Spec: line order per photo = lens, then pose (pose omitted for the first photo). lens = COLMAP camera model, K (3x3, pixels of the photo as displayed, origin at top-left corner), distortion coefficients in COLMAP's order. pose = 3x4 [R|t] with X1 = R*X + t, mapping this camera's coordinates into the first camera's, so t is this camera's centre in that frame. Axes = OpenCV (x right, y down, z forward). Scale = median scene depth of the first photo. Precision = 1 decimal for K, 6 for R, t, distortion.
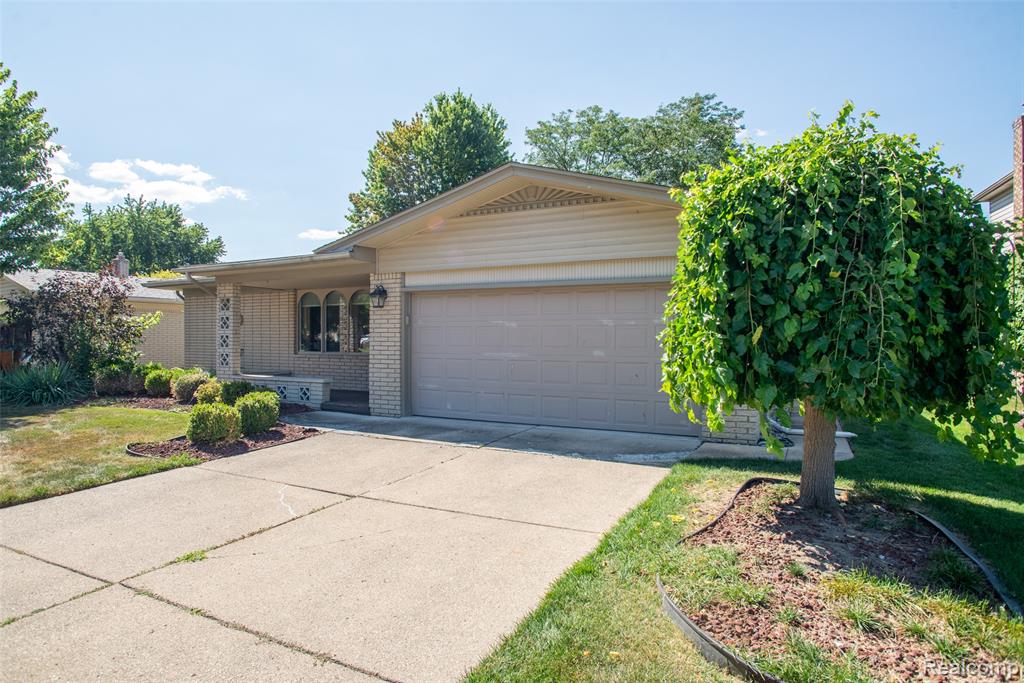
lens RADIAL K [[607.9, 0, 512.0], [0, 607.9, 341.5], [0, 0, 1]] dist [-0.001096, 0.000338]
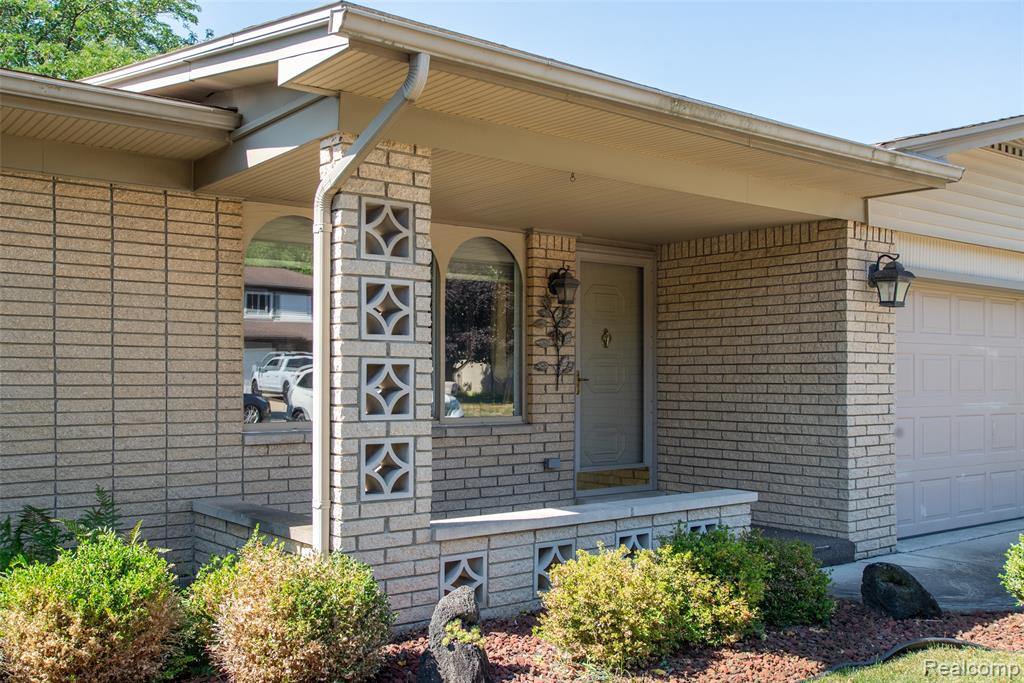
lens RADIAL K [[980.6, 0, 512.0], [0, 980.6, 341.5], [0, 0, 1]] dist [0.000568, -0.001647]
pose [[0.391180, 0.033434, 0.919707, -1.047447], [0.003009, 0.999288, -0.037607, -0.004354], [-0.920309, 0.017479, 0.390801, 1.055794]]
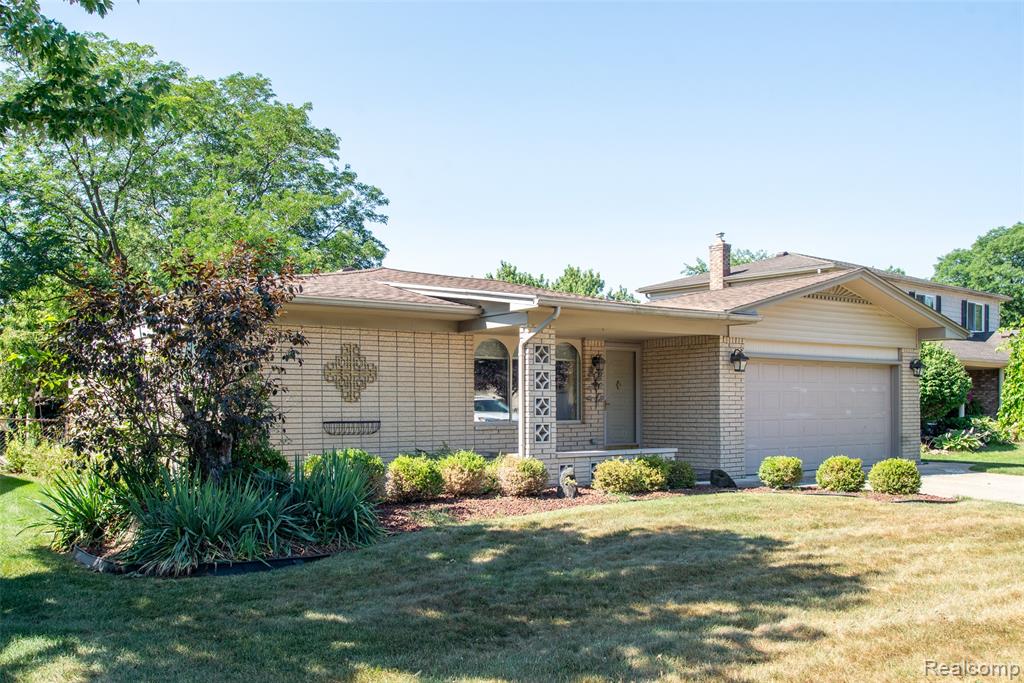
lens RADIAL K [[941.5, 0, 511.7], [0, 941.5, 395.6], [0, 0, 1]] dist [0.008886, 0.011854]
pose [[0.421029, 0.006830, 0.907021, -1.946826], [0.009595, 0.999882, -0.011984, 0.000693], [-0.906996, 0.013749, 0.420914, 0.741623]]
